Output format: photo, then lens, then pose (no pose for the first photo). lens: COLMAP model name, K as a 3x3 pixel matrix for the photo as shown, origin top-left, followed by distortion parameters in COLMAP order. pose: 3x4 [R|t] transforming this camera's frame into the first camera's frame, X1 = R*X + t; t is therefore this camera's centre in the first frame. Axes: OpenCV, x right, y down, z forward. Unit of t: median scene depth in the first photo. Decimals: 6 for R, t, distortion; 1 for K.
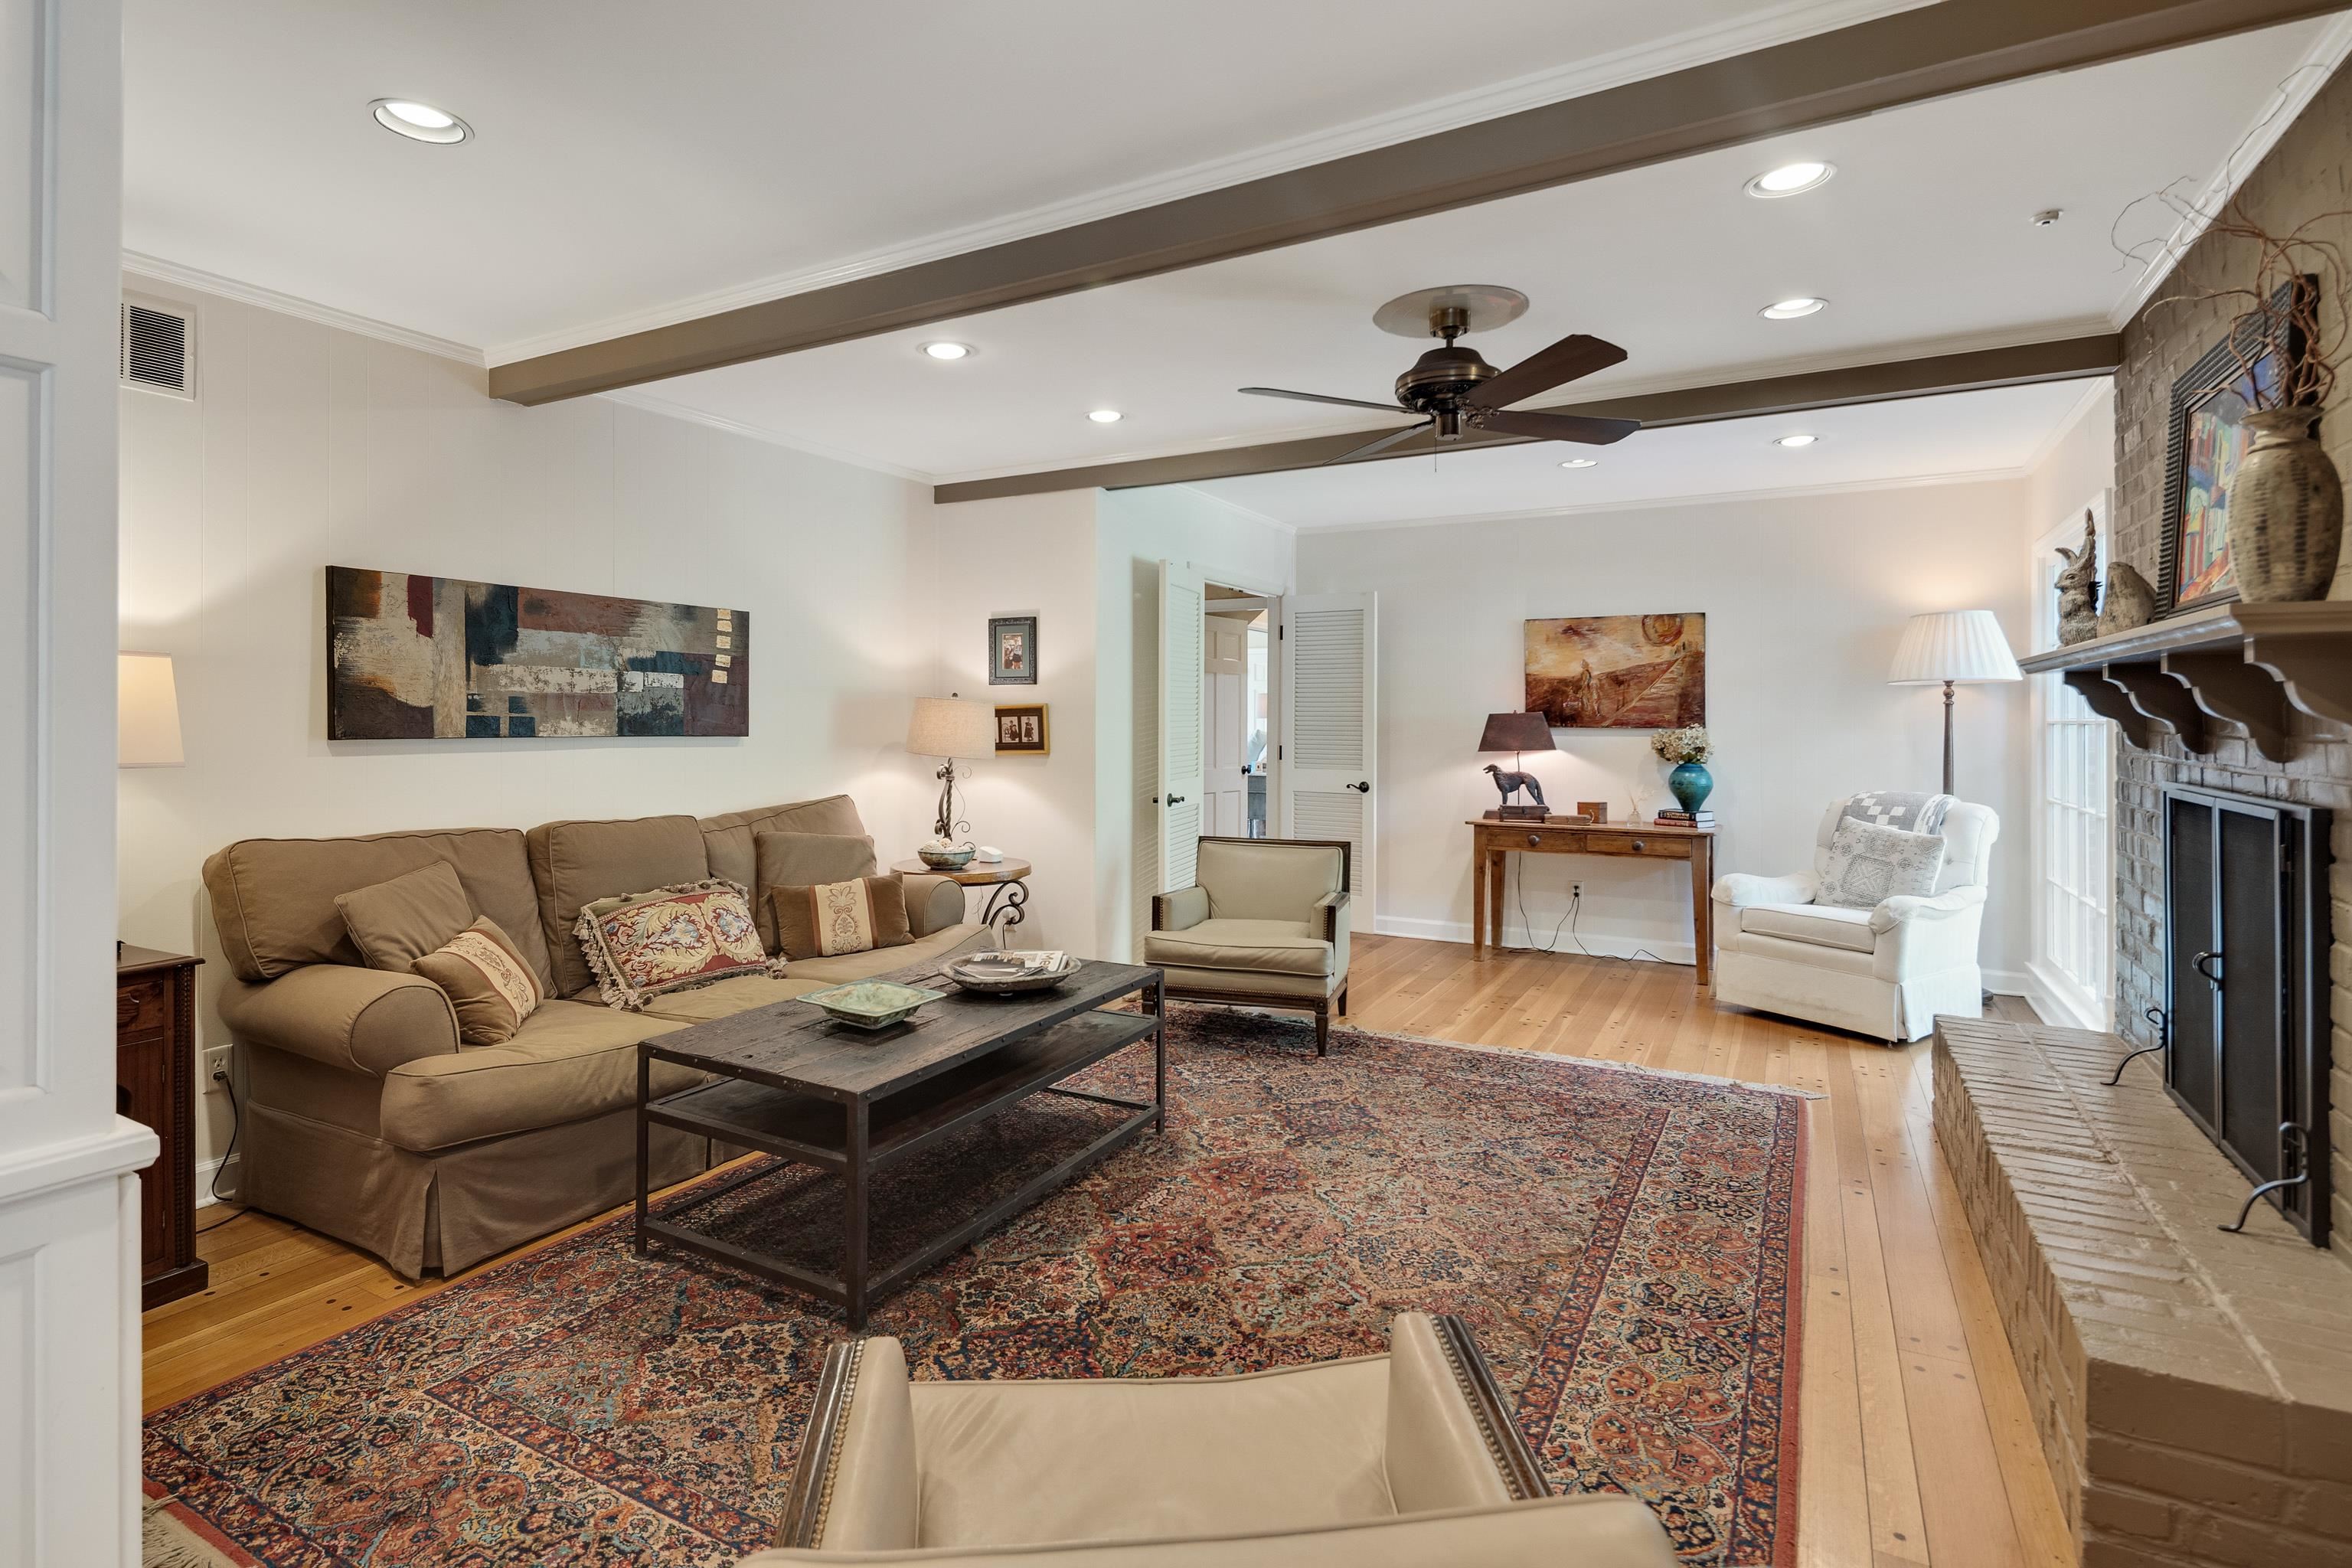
lens RADIAL K [[1135.2, 0, 1163.6], [0, 1135.2, 756.0], [0, 0, 1]] dist [0.002309, -0.001080]
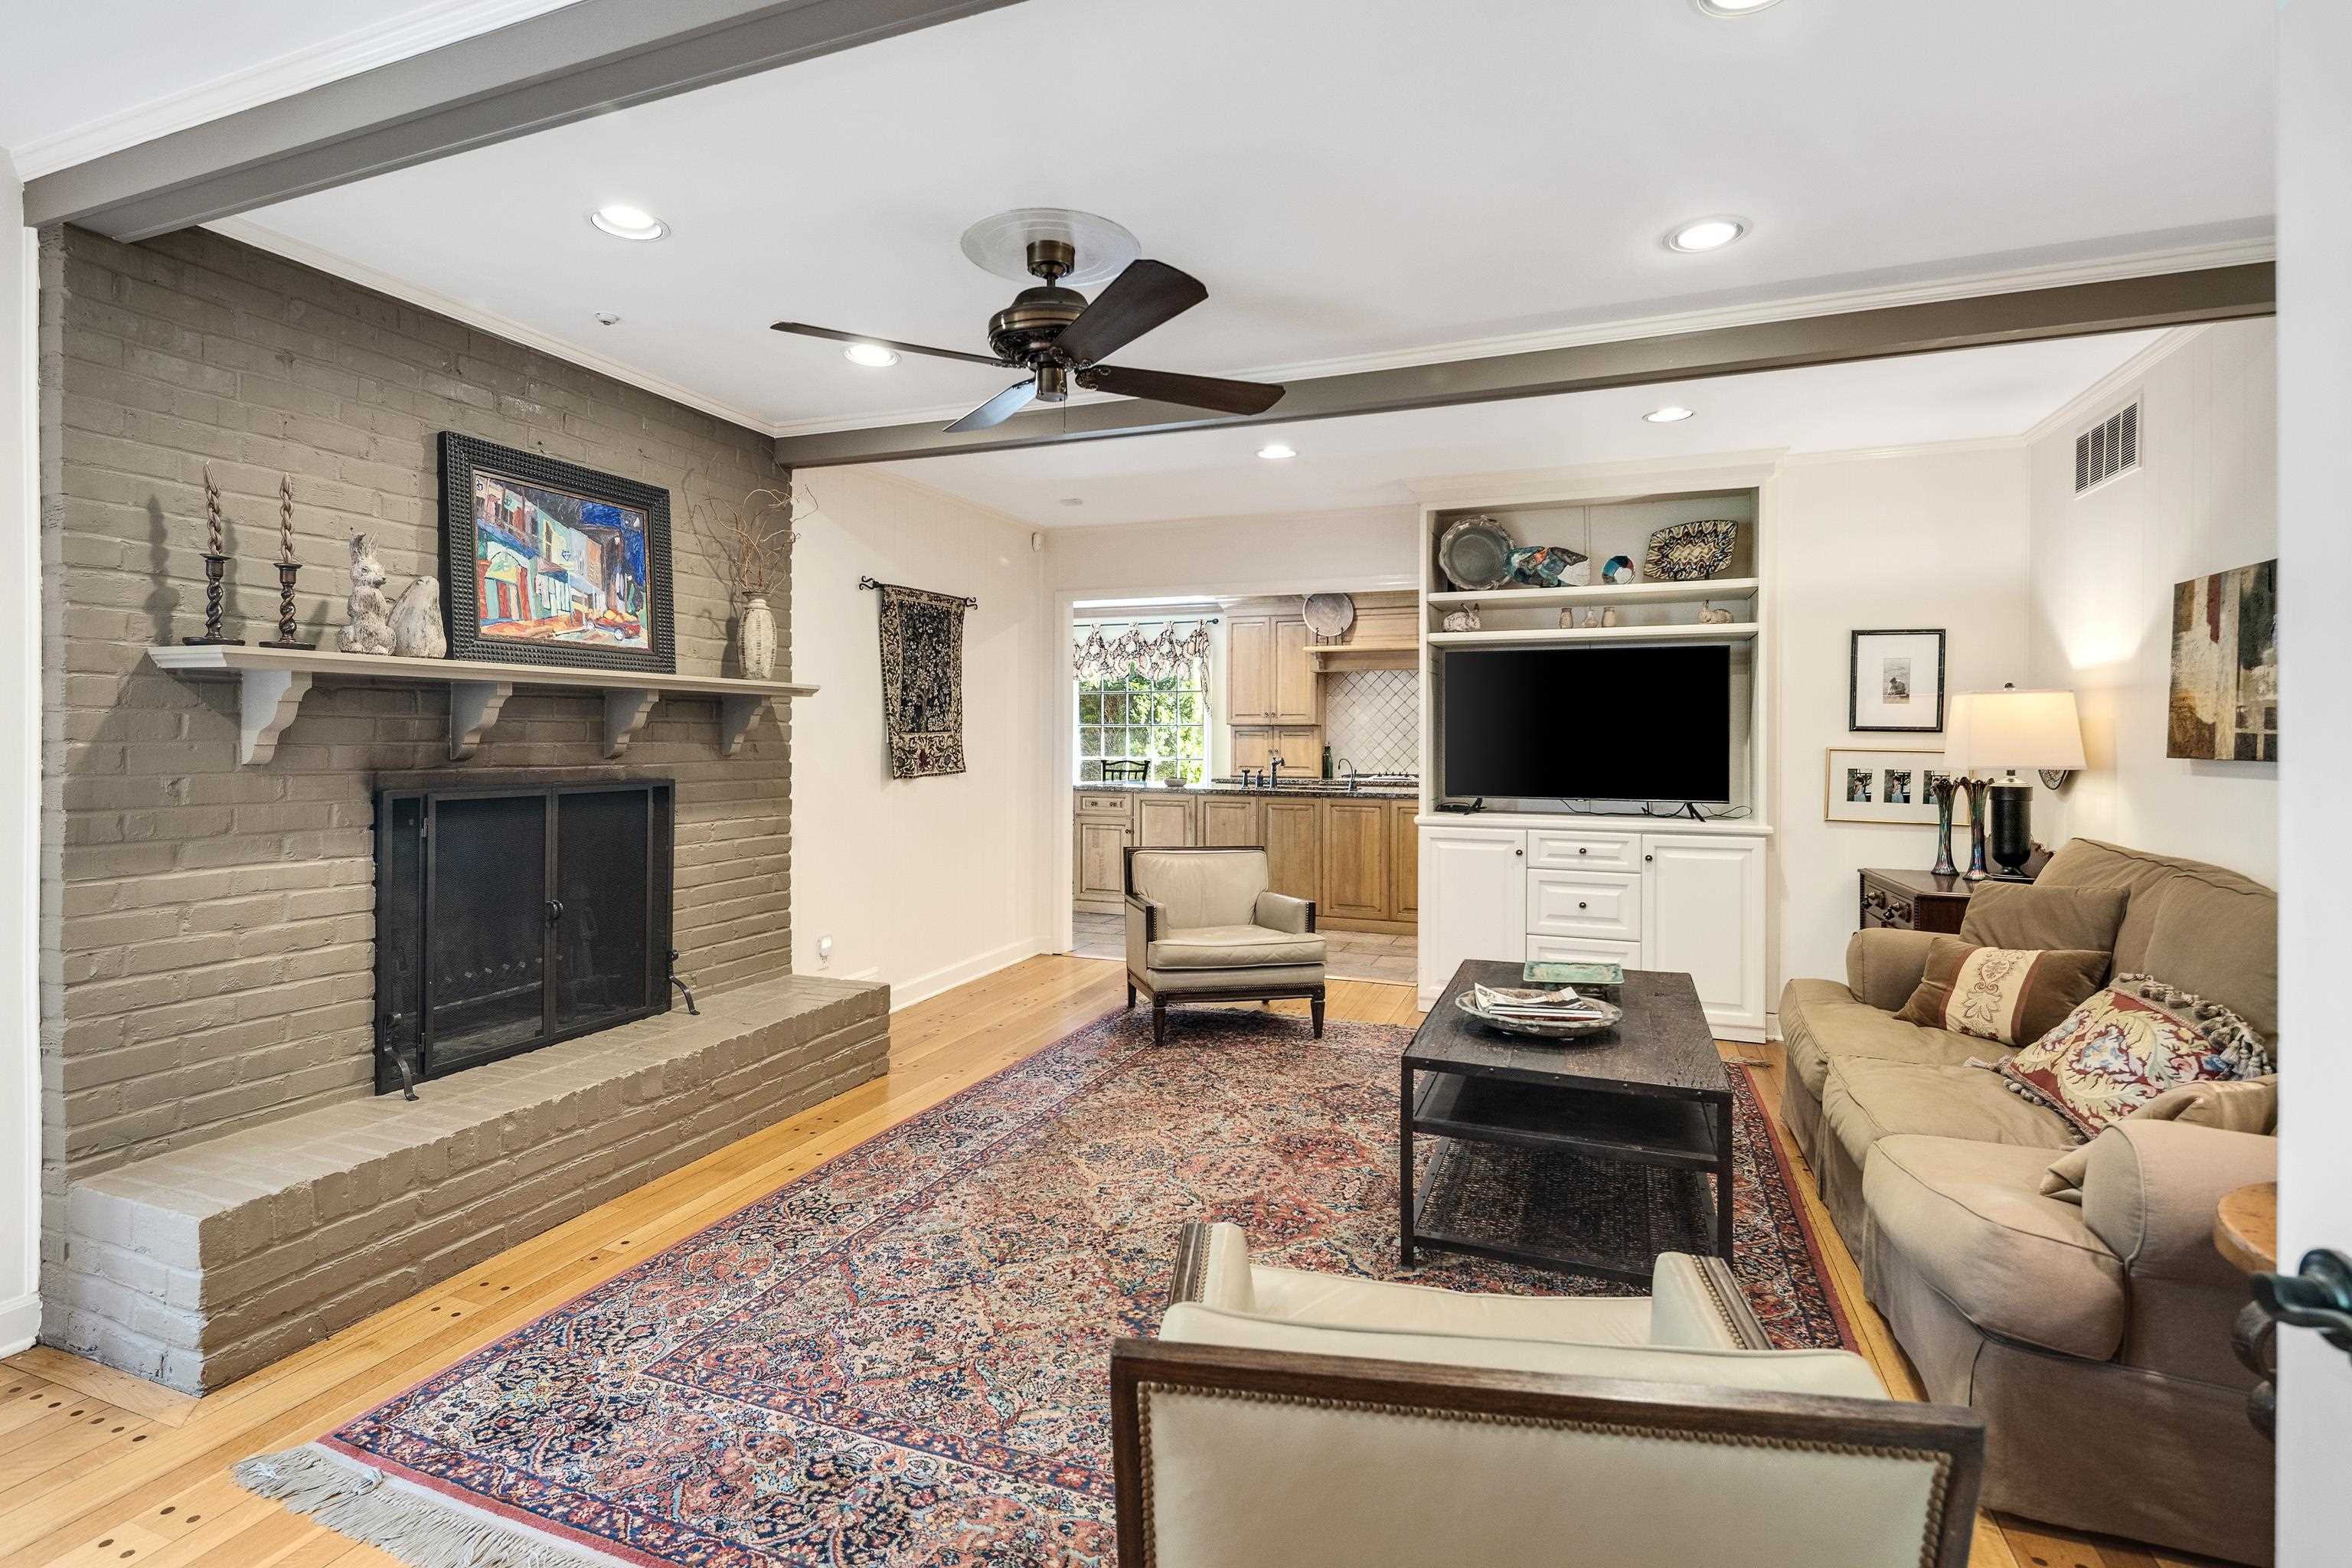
lens RADIAL K [[1090.7, 0, 1166.1], [0, 1090.7, 735.8], [0, 0, 1]] dist [0.003540, -0.000357]
pose [[-0.990568, -0.002393, -0.136999, 0.266358], [-0.007007, 0.999424, 0.033202, -0.055555], [0.136841, 0.033849, -0.990015, 1.727660]]
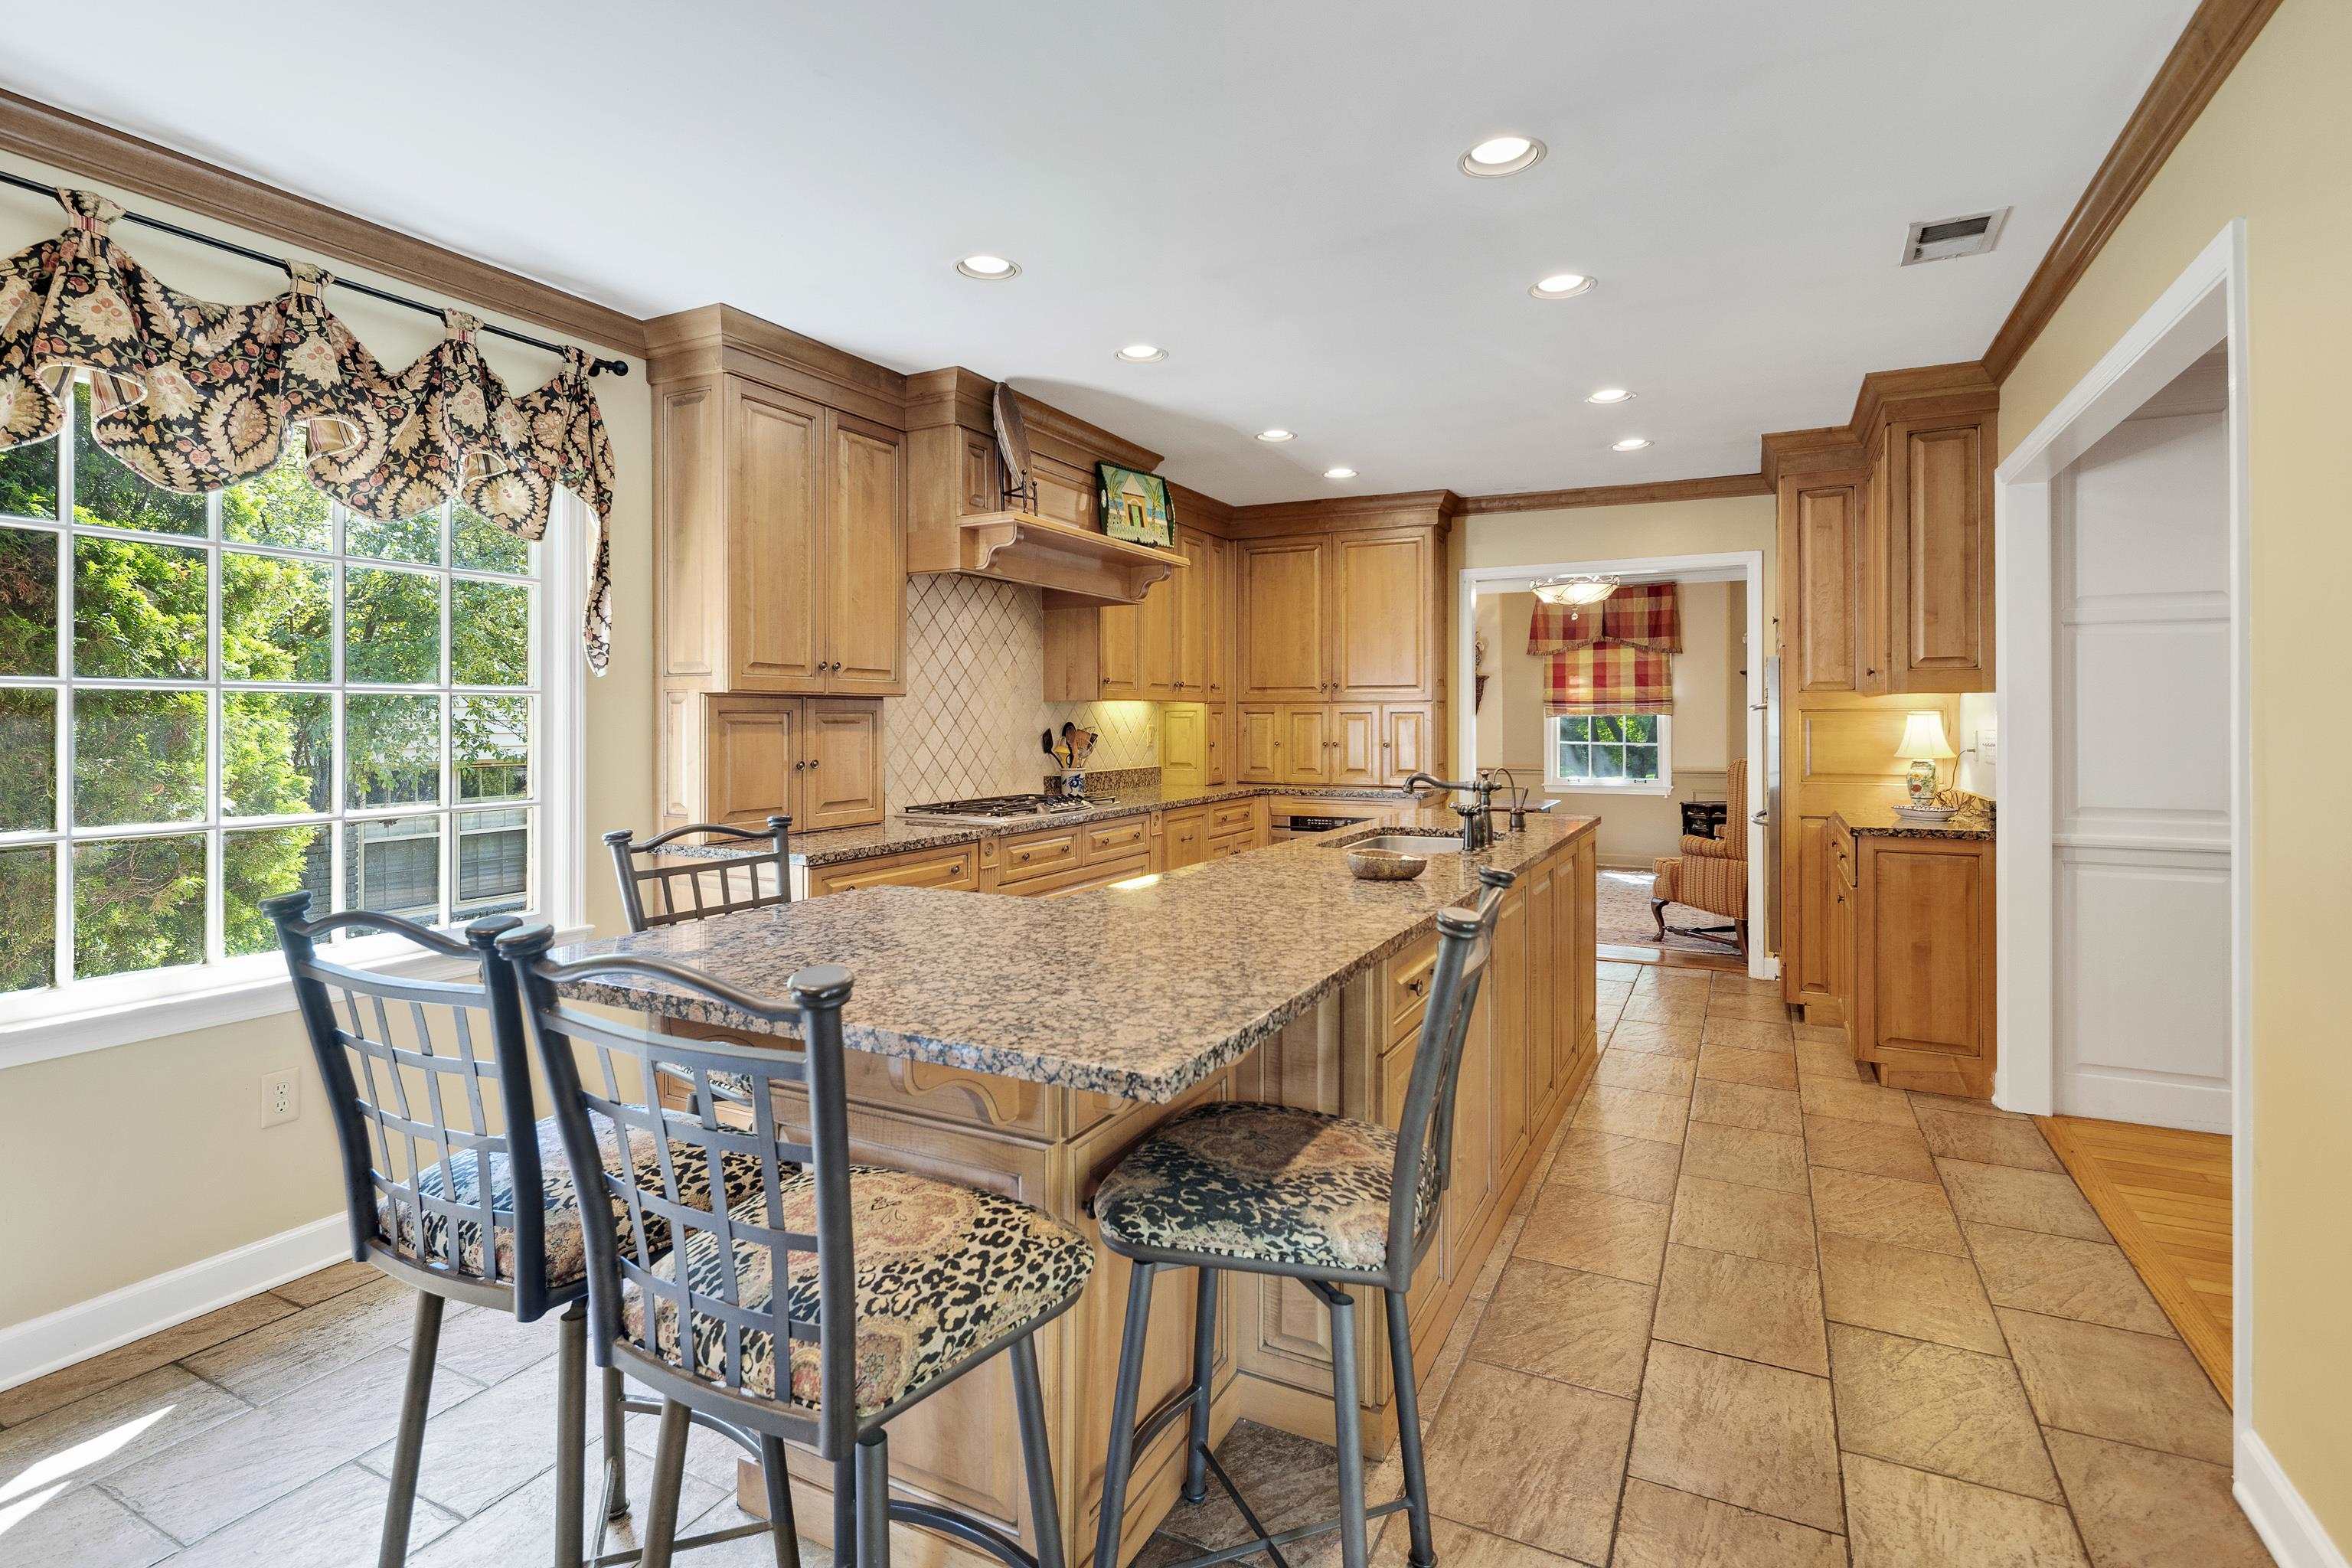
lens RADIAL K [[1135.3, 0, 1135.0], [0, 1135.3, 717.5], [0, 0, 1]] dist [0.000710, -0.000653]
pose [[0.014430, -0.001319, -0.999895, 0.720503], [-0.031137, 0.999514, -0.001768, 0.022132], [0.999411, 0.031159, 0.014382, -0.731547]]
